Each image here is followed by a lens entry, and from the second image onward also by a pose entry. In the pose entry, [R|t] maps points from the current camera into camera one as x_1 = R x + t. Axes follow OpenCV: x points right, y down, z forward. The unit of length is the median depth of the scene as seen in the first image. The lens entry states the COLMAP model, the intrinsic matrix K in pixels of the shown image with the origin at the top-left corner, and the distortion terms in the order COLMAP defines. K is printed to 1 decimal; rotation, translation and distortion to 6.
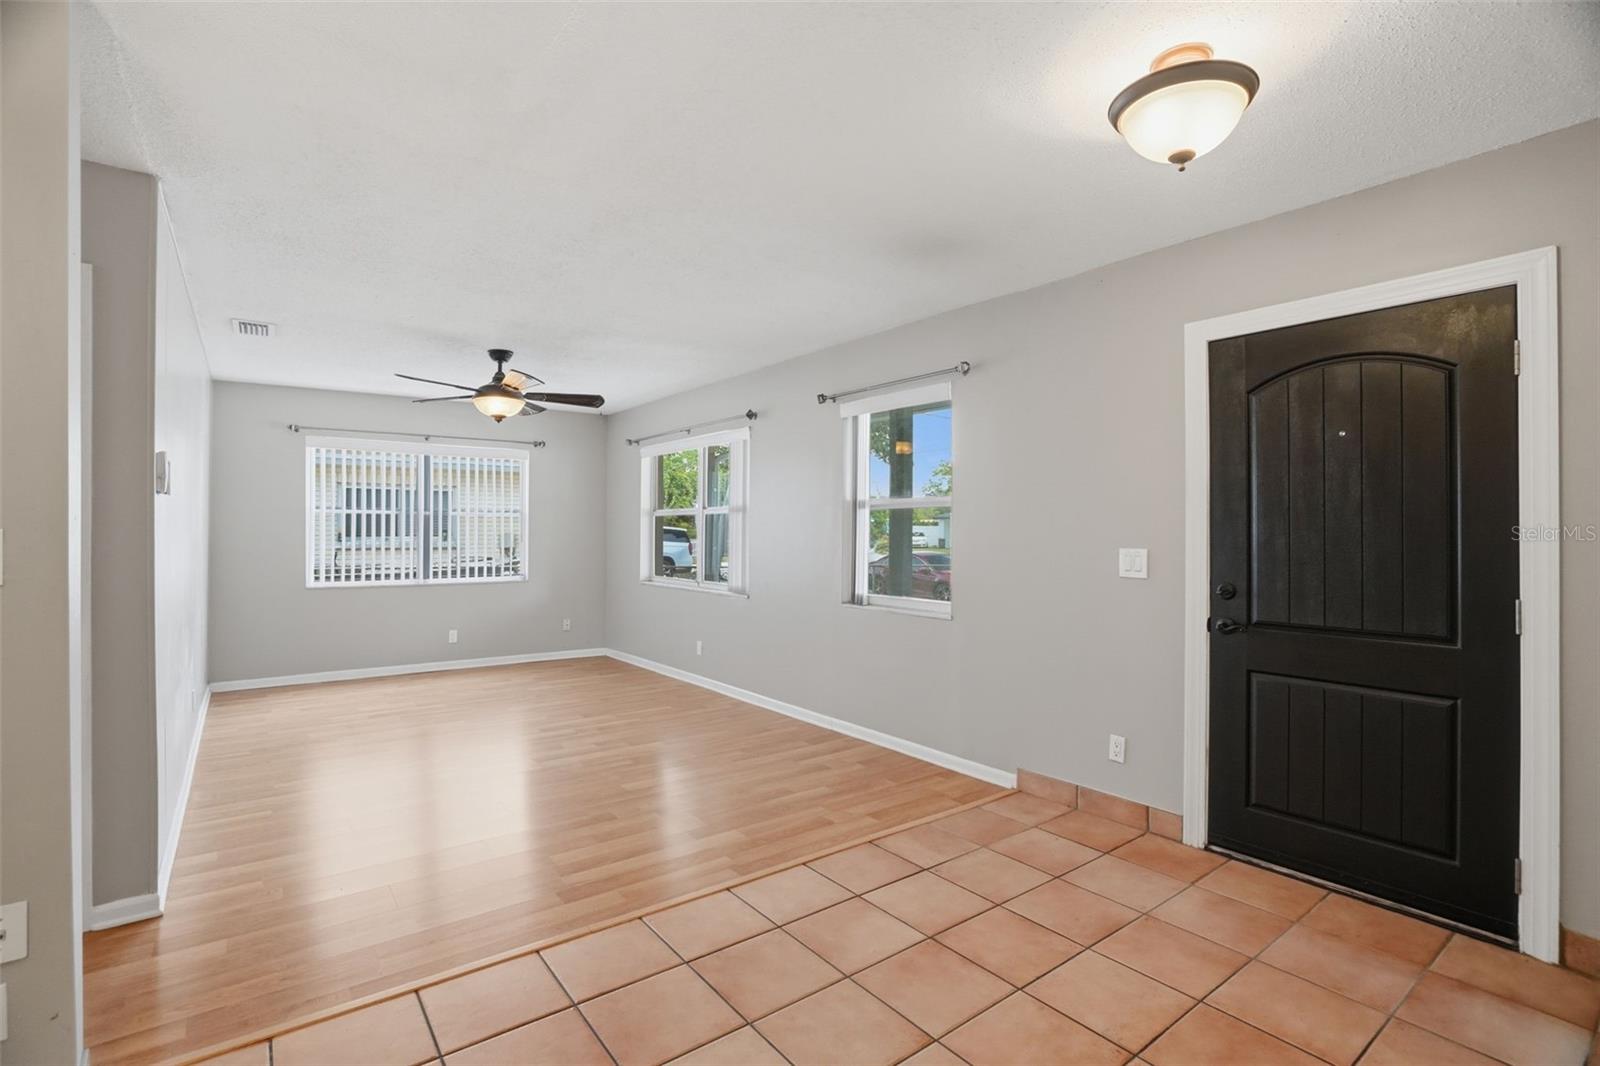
lens RADIAL K [[727.3, 0, 790.4], [0, 727.3, 528.9], [0, 0, 1]] dist [-0.002587, -0.000130]
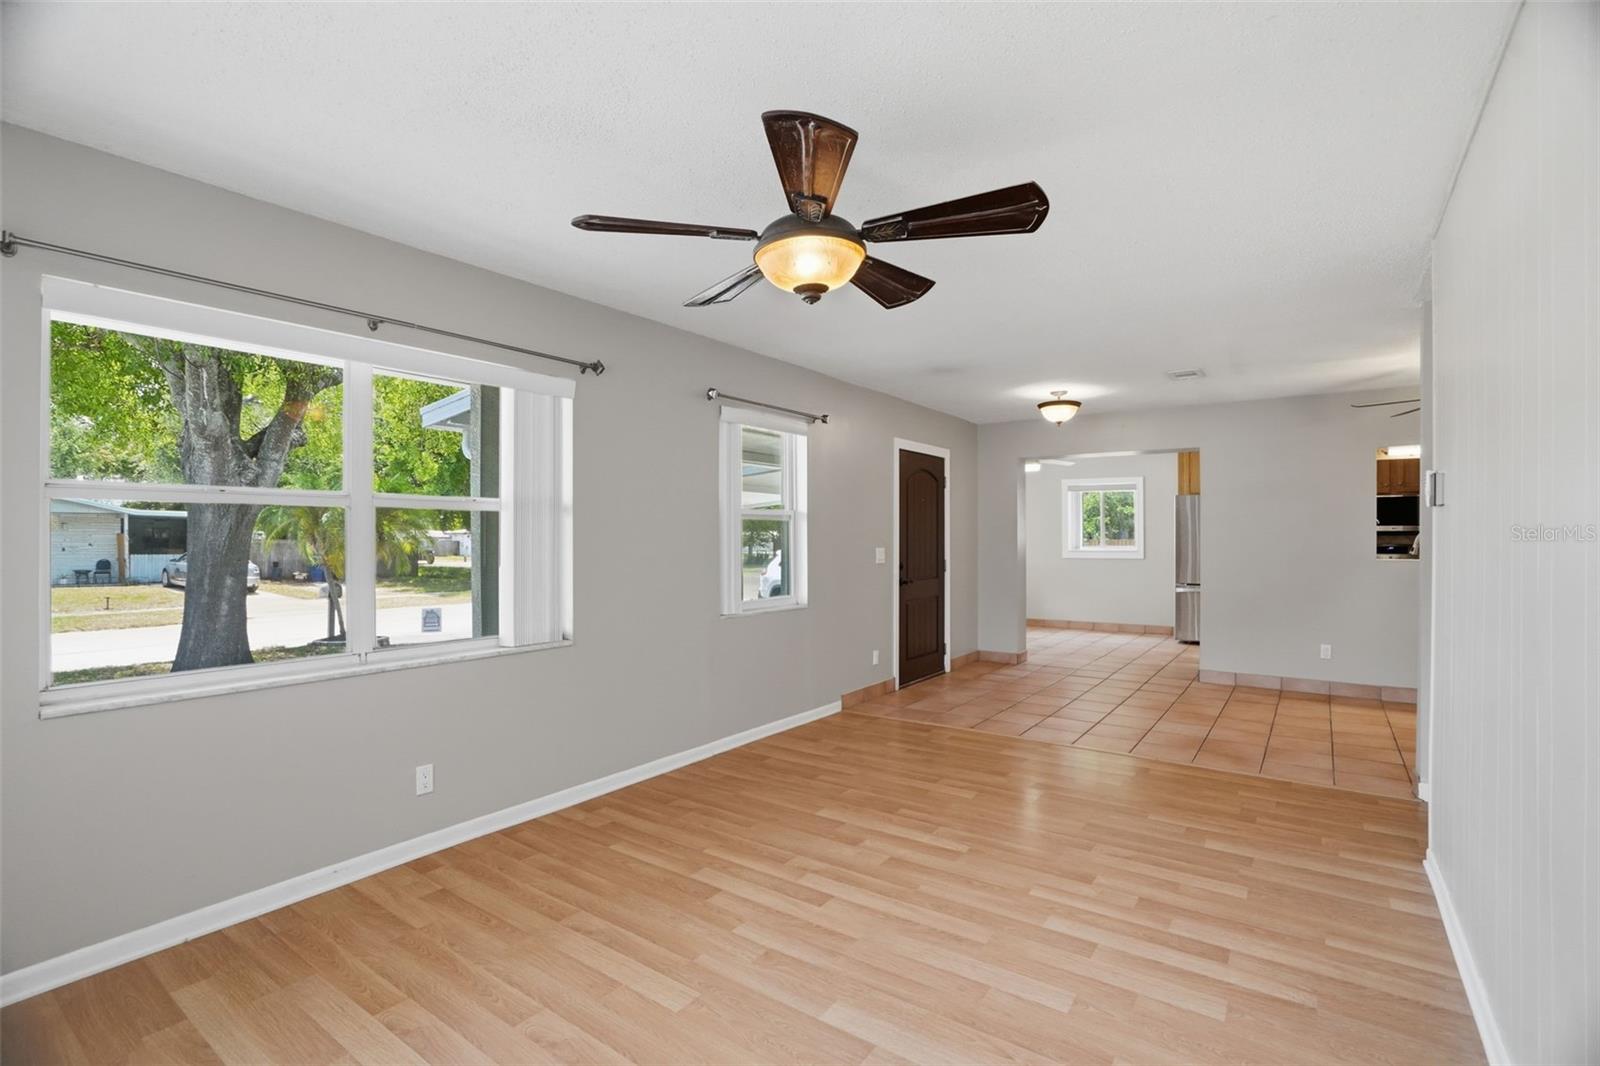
lens RADIAL K [[727.3, 0, 789.8], [0, 727.3, 545.0], [0, 0, 1]] dist [-0.002587, -0.000130]
pose [[-0.293680, 0.001464, 0.955903, -0.961323], [-0.003174, 0.999992, -0.002507, 0.013752], [-0.955899, -0.003770, -0.293673, 1.334463]]
